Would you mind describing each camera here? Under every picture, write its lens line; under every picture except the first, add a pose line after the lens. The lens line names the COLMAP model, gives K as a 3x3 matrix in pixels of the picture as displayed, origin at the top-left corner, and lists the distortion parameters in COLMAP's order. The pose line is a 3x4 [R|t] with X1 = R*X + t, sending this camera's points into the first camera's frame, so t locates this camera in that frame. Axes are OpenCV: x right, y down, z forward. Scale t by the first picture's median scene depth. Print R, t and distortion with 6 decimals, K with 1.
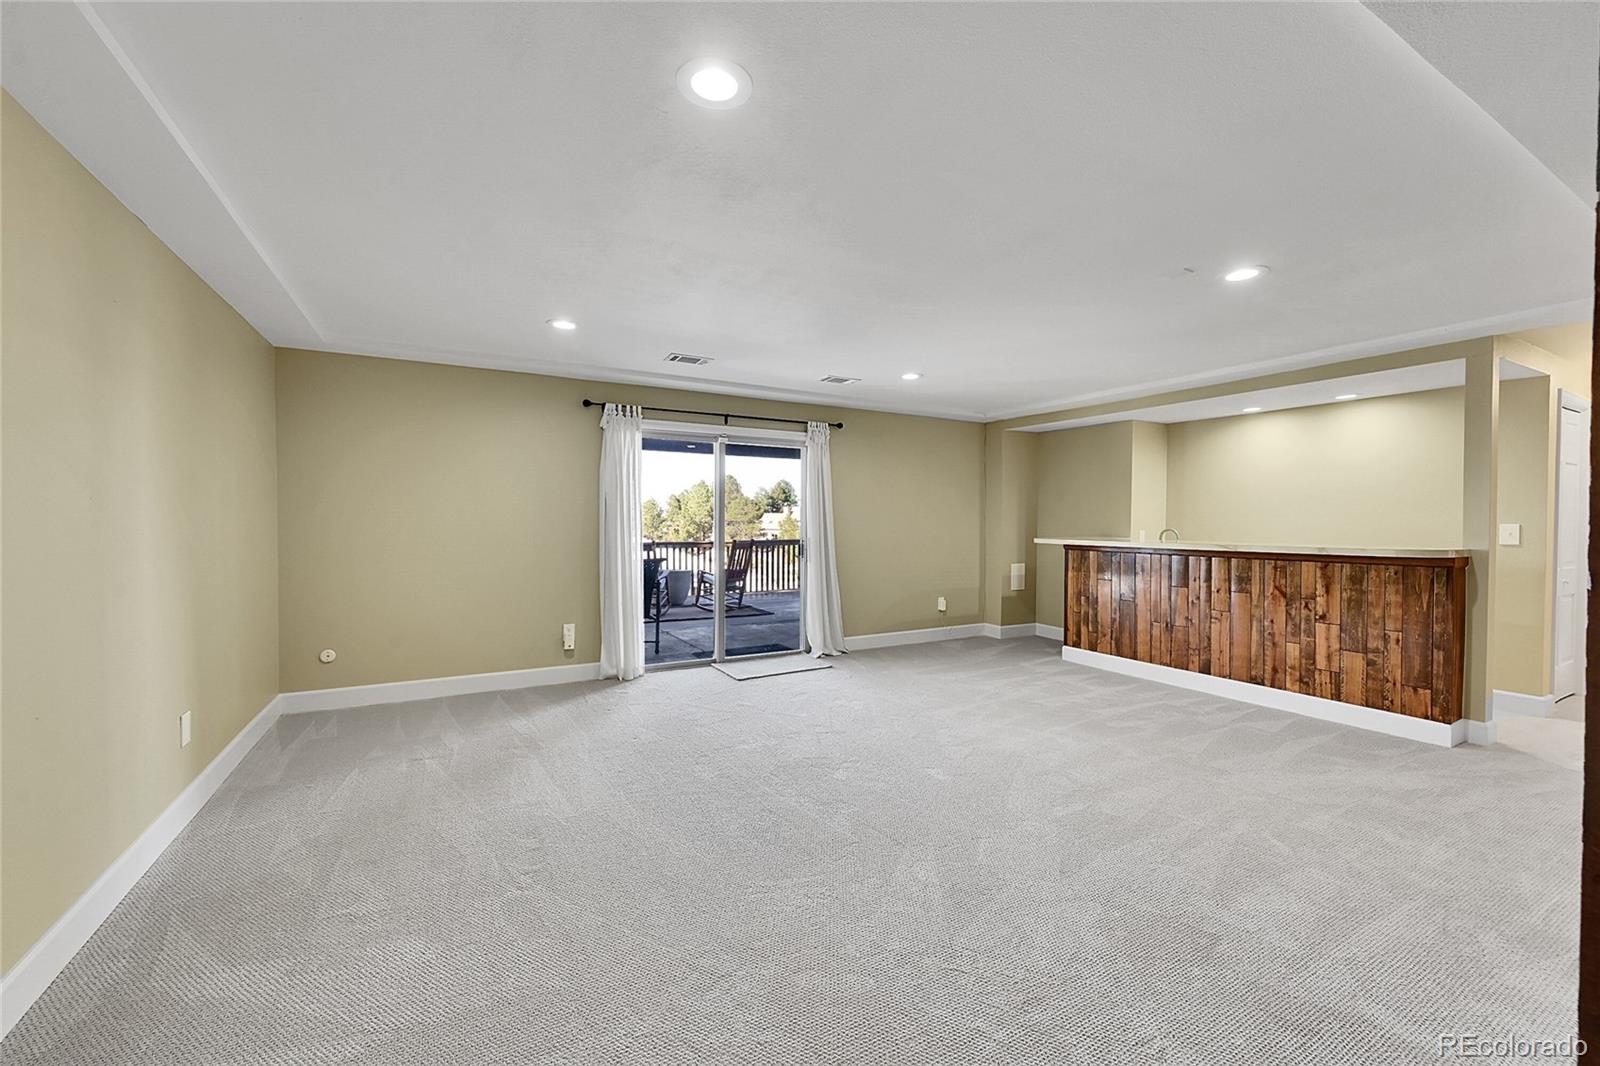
lens RADIAL K [[632.9, 0, 798.1], [0, 632.9, 528.7], [0, 0, 1]] dist [0.002493, 0.000816]
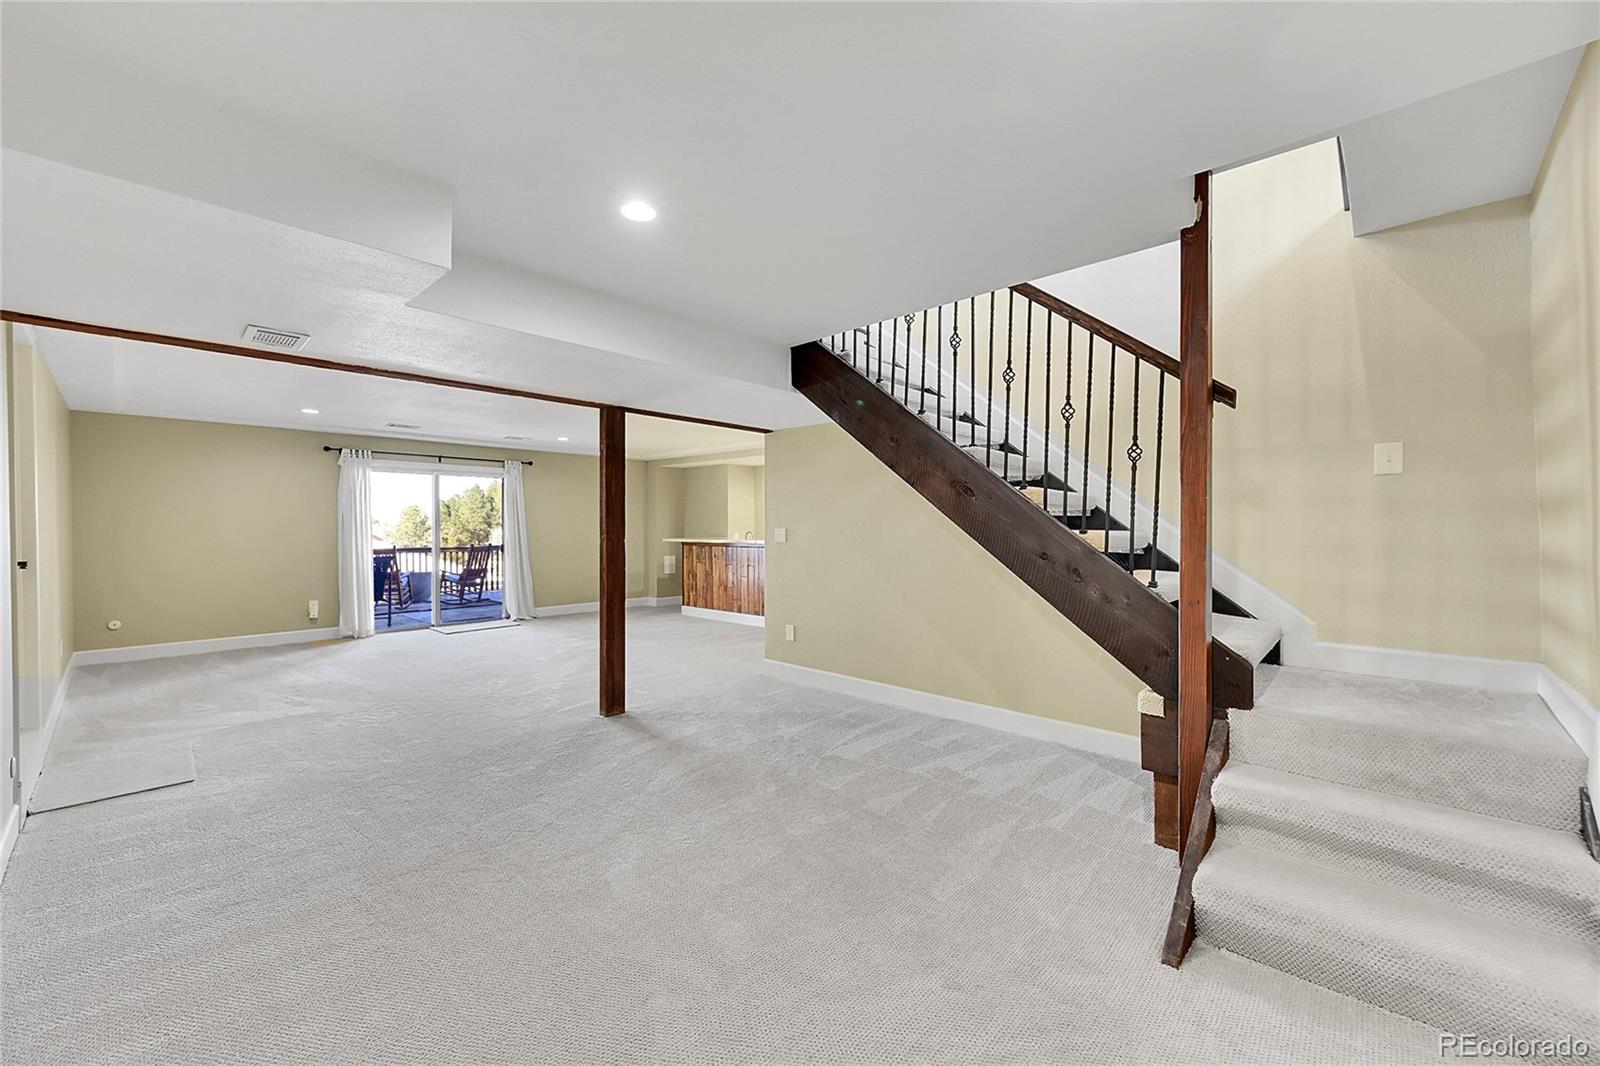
lens RADIAL K [[632.9, 0, 793.4], [0, 632.9, 530.9], [0, 0, 1]] dist [0.002493, 0.000816]
pose [[0.952076, -0.008416, 0.305744, 0.239738], [0.010330, 0.999936, -0.004643, 0.009093], [-0.305686, 0.007579, 0.952102, -0.712712]]
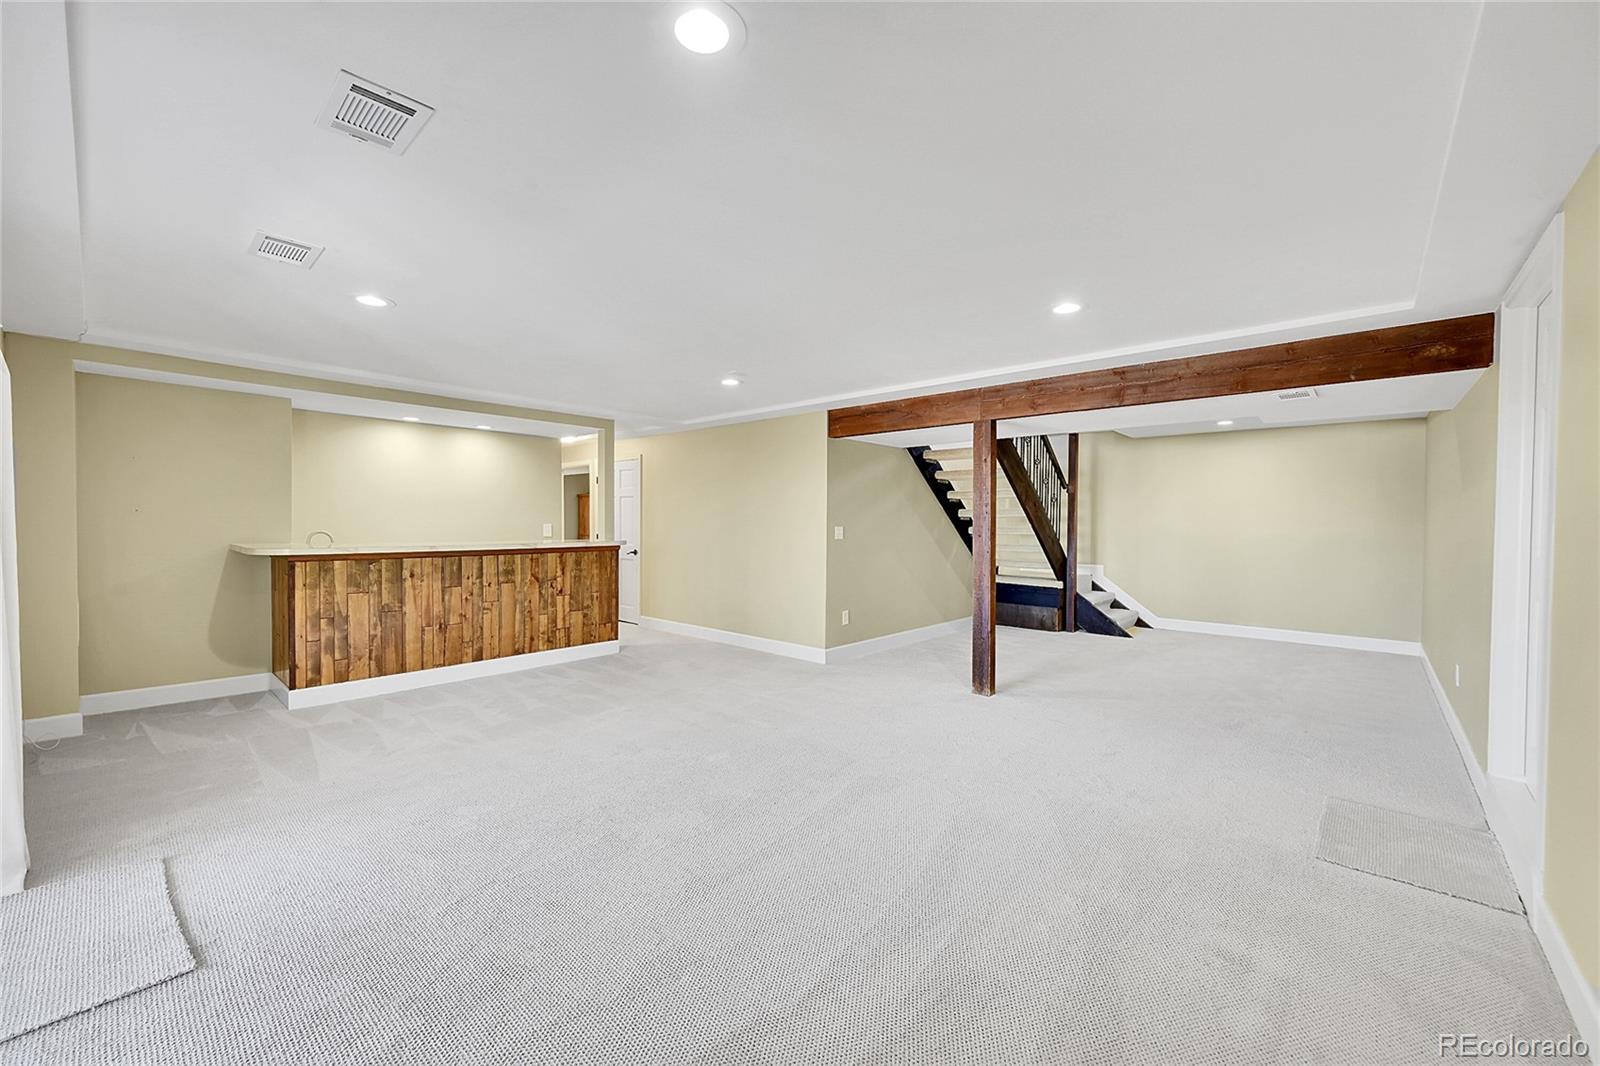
lens RADIAL K [[632.9, 0, 792.8], [0, 632.9, 535.6], [0, 0, 1]] dist [0.002493, 0.000816]
pose [[-0.318085, -0.025694, 0.947714, -0.564307], [0.007190, 0.999539, 0.029512, -0.018923], [-0.948035, 0.016202, -0.317753, 0.803128]]
